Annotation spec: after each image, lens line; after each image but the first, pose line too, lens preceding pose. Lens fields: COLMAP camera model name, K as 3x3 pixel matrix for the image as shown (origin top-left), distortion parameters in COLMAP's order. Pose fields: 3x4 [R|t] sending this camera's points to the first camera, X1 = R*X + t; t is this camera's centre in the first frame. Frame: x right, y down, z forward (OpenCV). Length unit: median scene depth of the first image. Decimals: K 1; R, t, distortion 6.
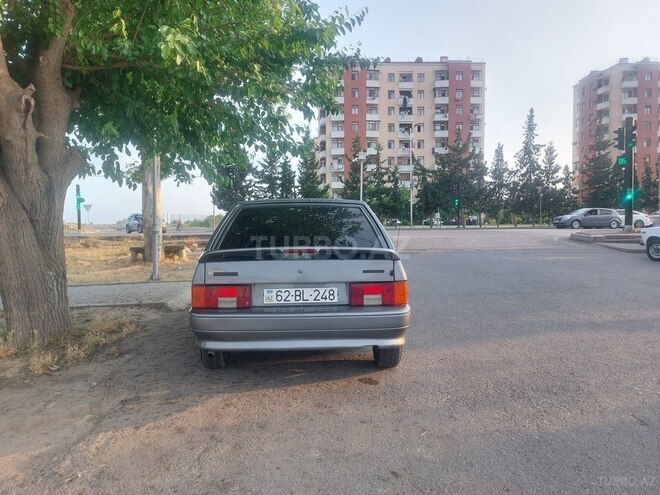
lens RADIAL K [[471.1, 0, 330.4], [0, 471.1, 243.3], [0, 0, 1]] dist [0.074581, -0.087572]
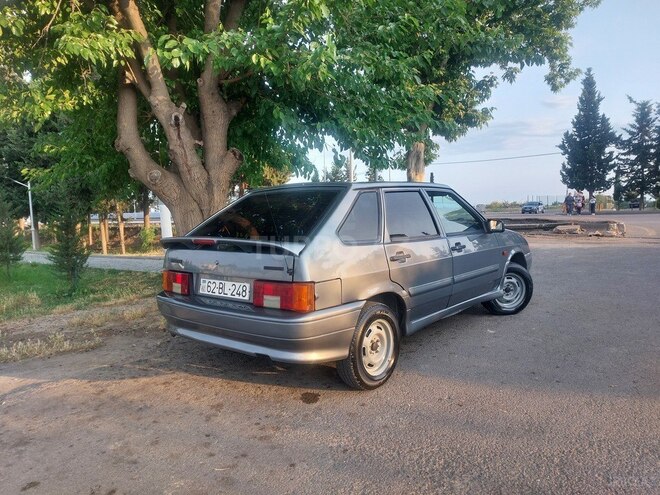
lens RADIAL K [[474.1, 0, 333.1], [0, 474.1, 247.5], [0, 0, 1]] dist [0.072357, -0.088803]
pose [[0.732002, 0.040029, -0.680125, 0.687808], [-0.009428, 0.998772, 0.048636, -0.018438], [0.681237, -0.029189, 0.731481, 0.419039]]
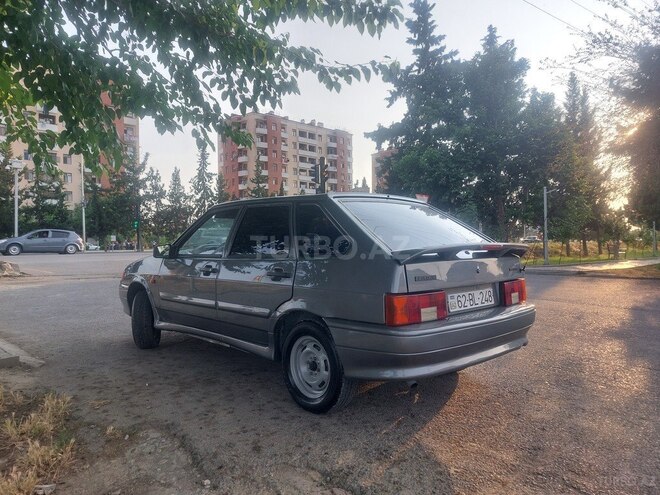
lens RADIAL K [[471.1, 0, 330.4], [0, 471.1, 243.3], [0, 0, 1]] dist [0.074581, -0.087572]
pose [[0.761151, 0.001095, 0.648574, -0.781708], [0.032740, 0.998659, -0.040109, 0.029725], [-0.647748, 0.051764, 0.760094, 0.450449]]
